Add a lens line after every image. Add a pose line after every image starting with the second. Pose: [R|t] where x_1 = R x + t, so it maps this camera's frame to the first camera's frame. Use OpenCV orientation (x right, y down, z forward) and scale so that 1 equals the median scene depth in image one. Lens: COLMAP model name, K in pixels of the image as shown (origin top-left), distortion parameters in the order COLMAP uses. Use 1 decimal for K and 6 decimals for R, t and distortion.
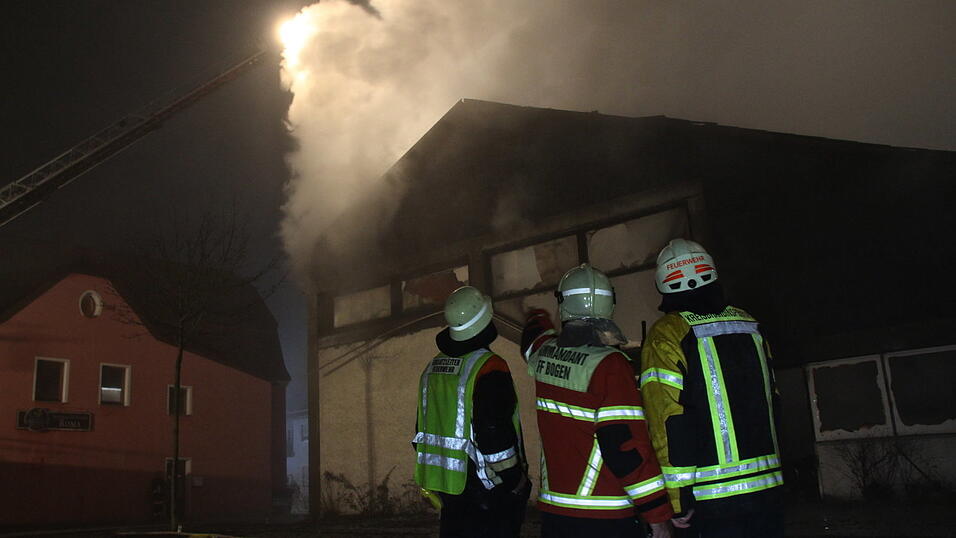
lens RADIAL K [[815.7, 0, 452.8], [0, 815.7, 268.3], [0, 0, 1]] dist [-0.148952, 0.179401]
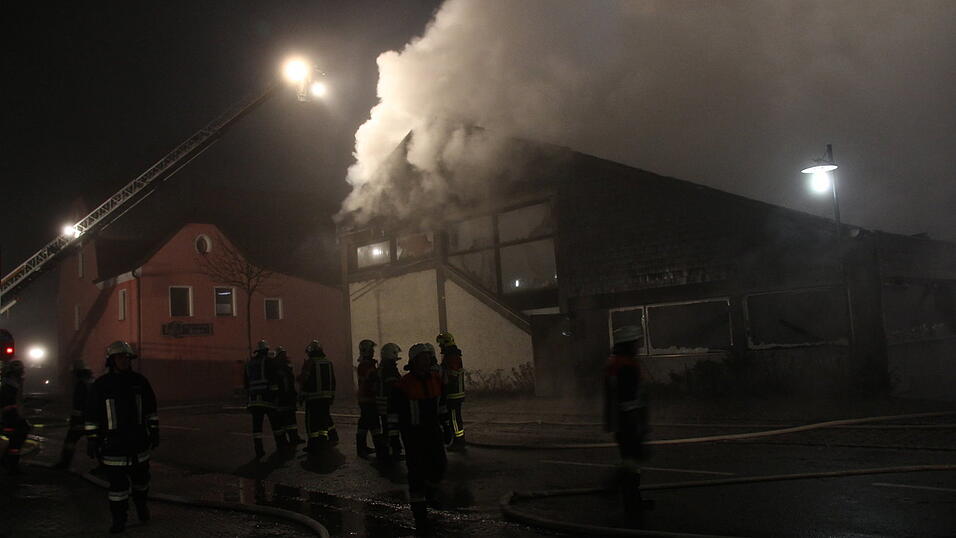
lens RADIAL K [[815.7, 0, 452.8], [0, 815.7, 268.3], [0, 0, 1]] dist [-0.148952, 0.179401]
pose [[0.987053, -0.028421, -0.157854, 0.263387], [0.053869, 0.985749, 0.159364, -0.157209], [0.151075, -0.165805, 0.974518, -0.412372]]
